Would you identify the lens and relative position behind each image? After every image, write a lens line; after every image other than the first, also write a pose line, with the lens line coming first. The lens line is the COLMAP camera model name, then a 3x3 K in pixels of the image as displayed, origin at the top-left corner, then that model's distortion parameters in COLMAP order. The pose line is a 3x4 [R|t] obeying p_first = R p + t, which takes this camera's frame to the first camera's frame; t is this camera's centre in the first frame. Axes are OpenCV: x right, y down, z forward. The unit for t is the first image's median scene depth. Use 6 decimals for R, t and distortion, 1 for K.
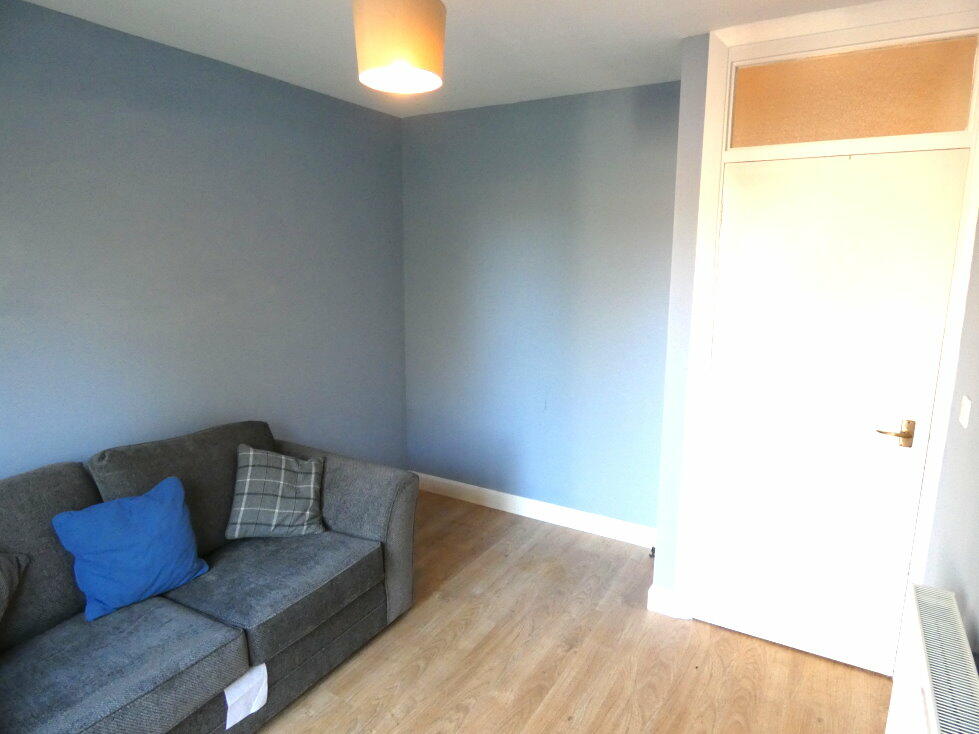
lens RADIAL K [[585.4, 0, 490.4], [0, 585.4, 365.8], [0, 0, 1]] dist [0.001213, 0.000910]
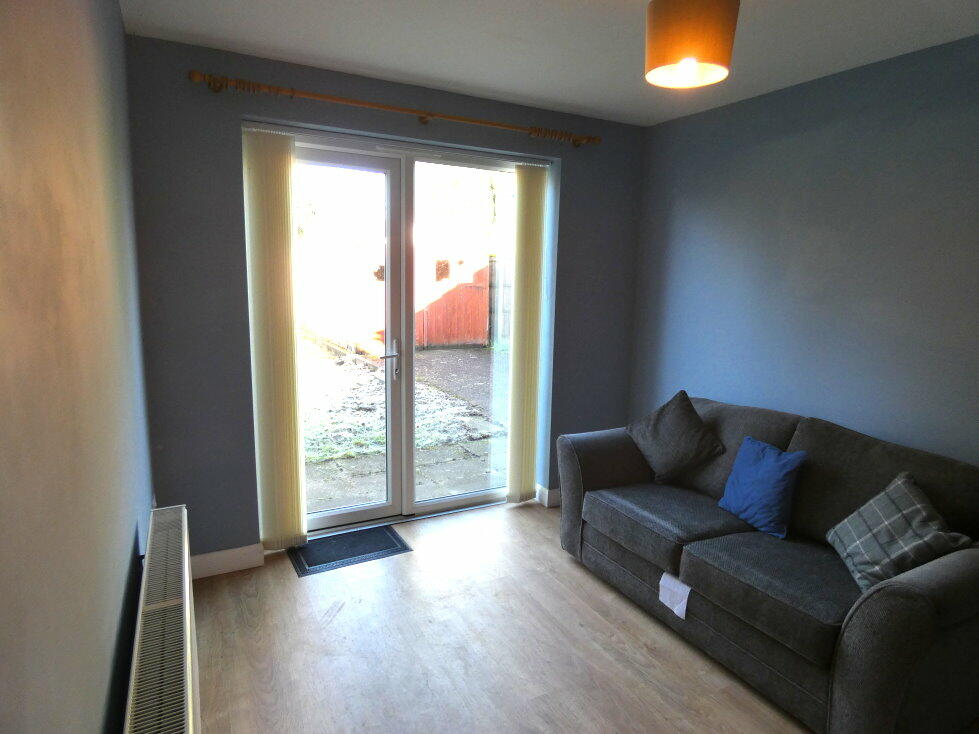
lens RADIAL K [[585.4, 0, 491.2], [0, 585.4, 367.5], [0, 0, 1]] dist [0.001213, 0.000910]
pose [[-0.520299, 0.108517, -0.847061, 0.637527], [-0.190286, 0.952225, 0.238871, -0.107784], [0.832514, 0.285469, -0.474792, 0.882832]]
